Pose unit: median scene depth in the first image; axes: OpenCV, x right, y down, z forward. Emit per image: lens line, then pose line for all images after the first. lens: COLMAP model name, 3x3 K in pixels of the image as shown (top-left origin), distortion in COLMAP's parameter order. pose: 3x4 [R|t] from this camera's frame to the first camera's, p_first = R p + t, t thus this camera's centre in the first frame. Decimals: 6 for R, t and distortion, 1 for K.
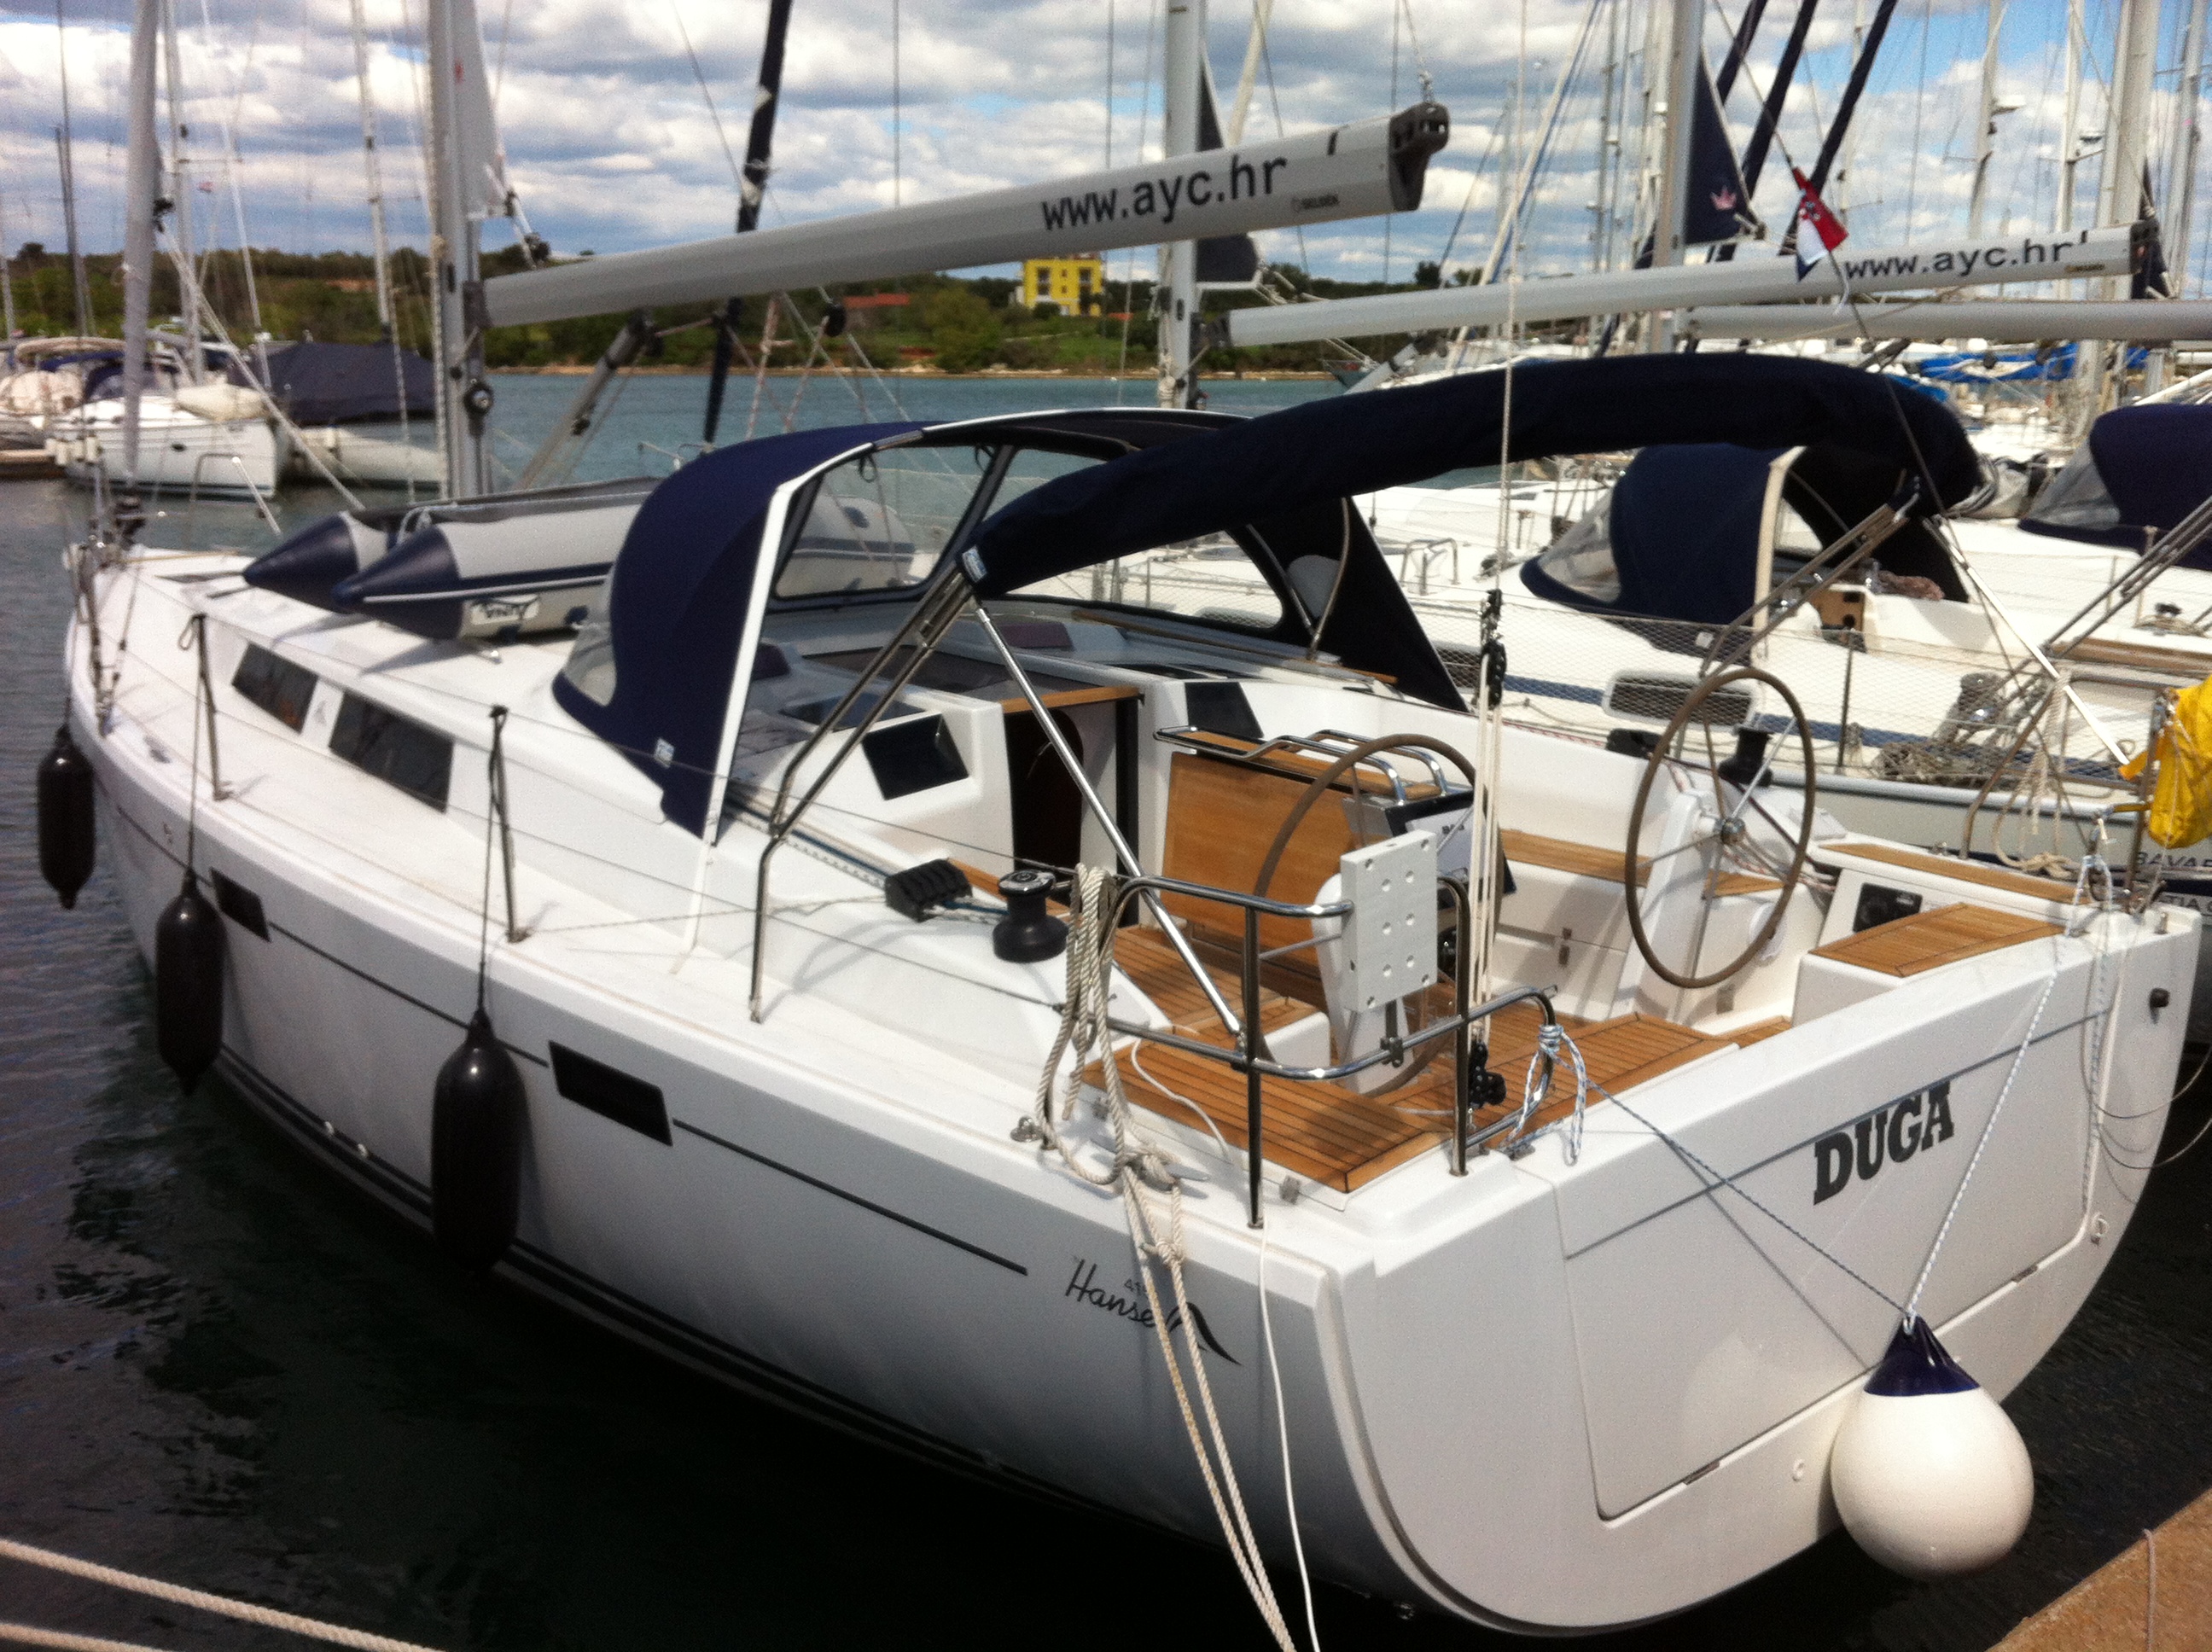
lens RADIAL K [[2198.4, 0, 990.5], [0, 2198.4, 872.5], [0, 0, 1]] dist [0.078712, -0.310081]
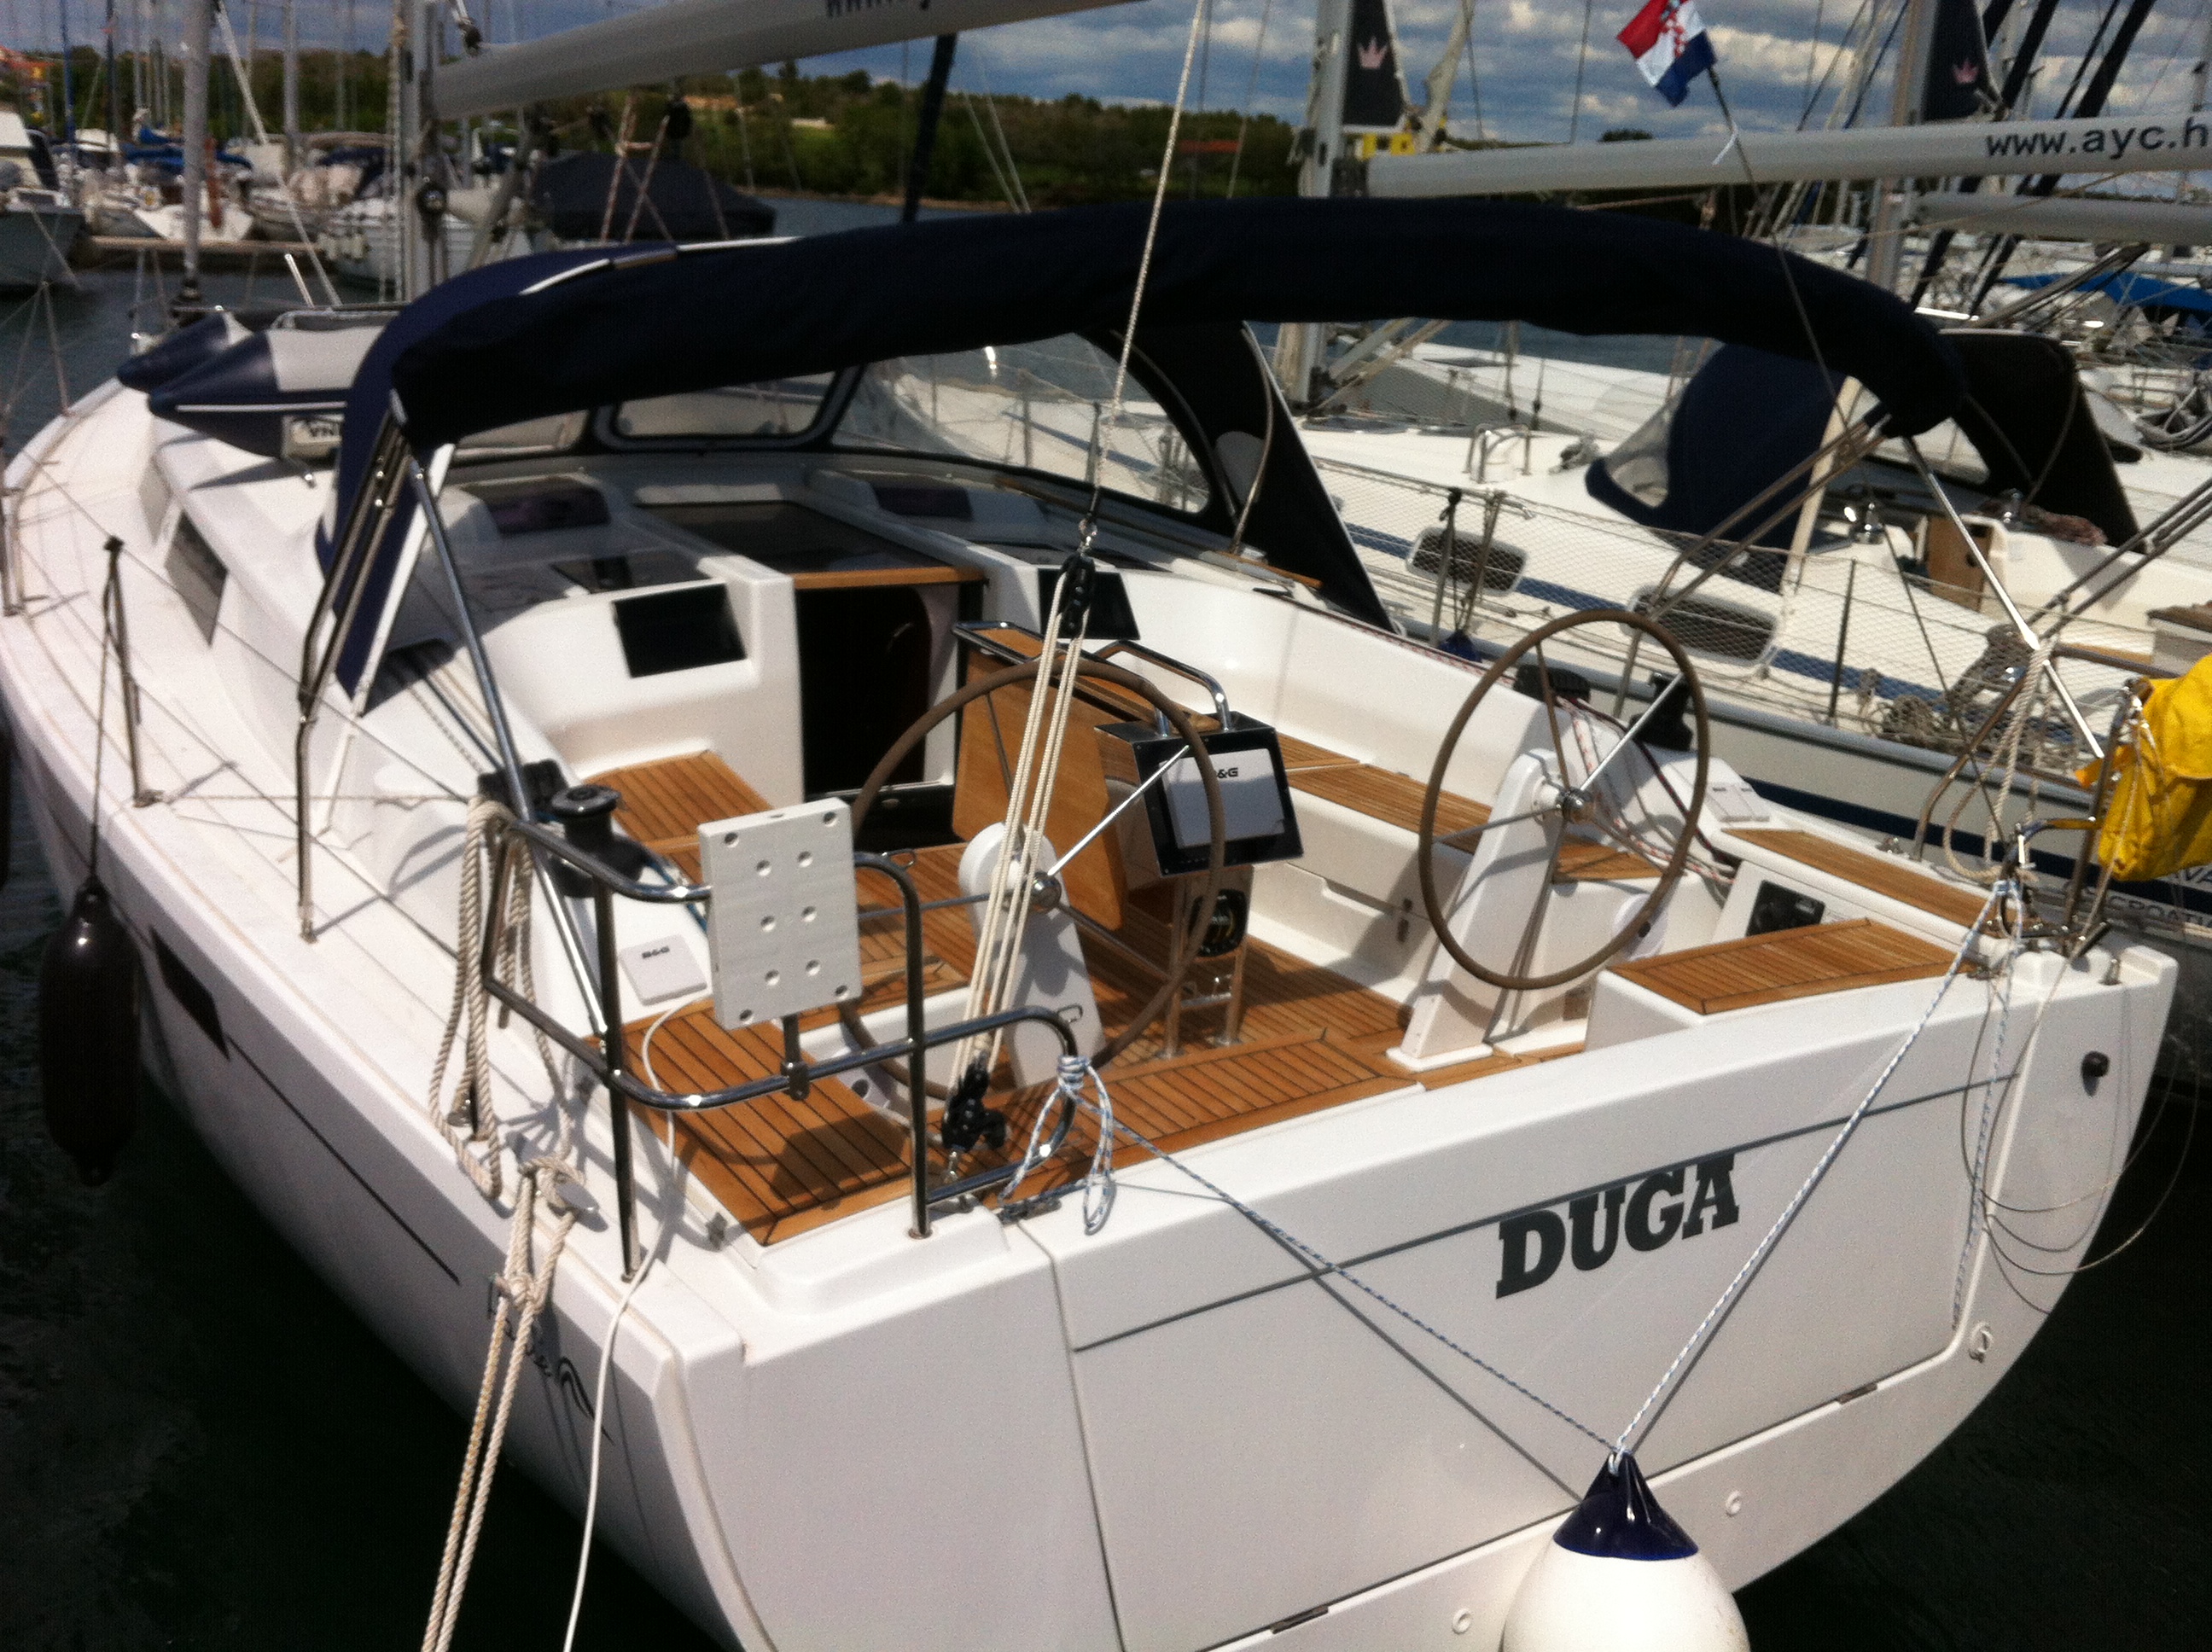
lens RADIAL K [[2155.5, 0, 1115.0], [0, 2155.5, 813.1], [0, 0, 1]] dist [0.054366, -0.227032]
pose [[0.989914, 0.090907, -0.108654, 0.252360], [-0.086234, 0.995167, 0.046975, -0.038543], [0.112399, -0.037131, 0.992969, 0.184519]]
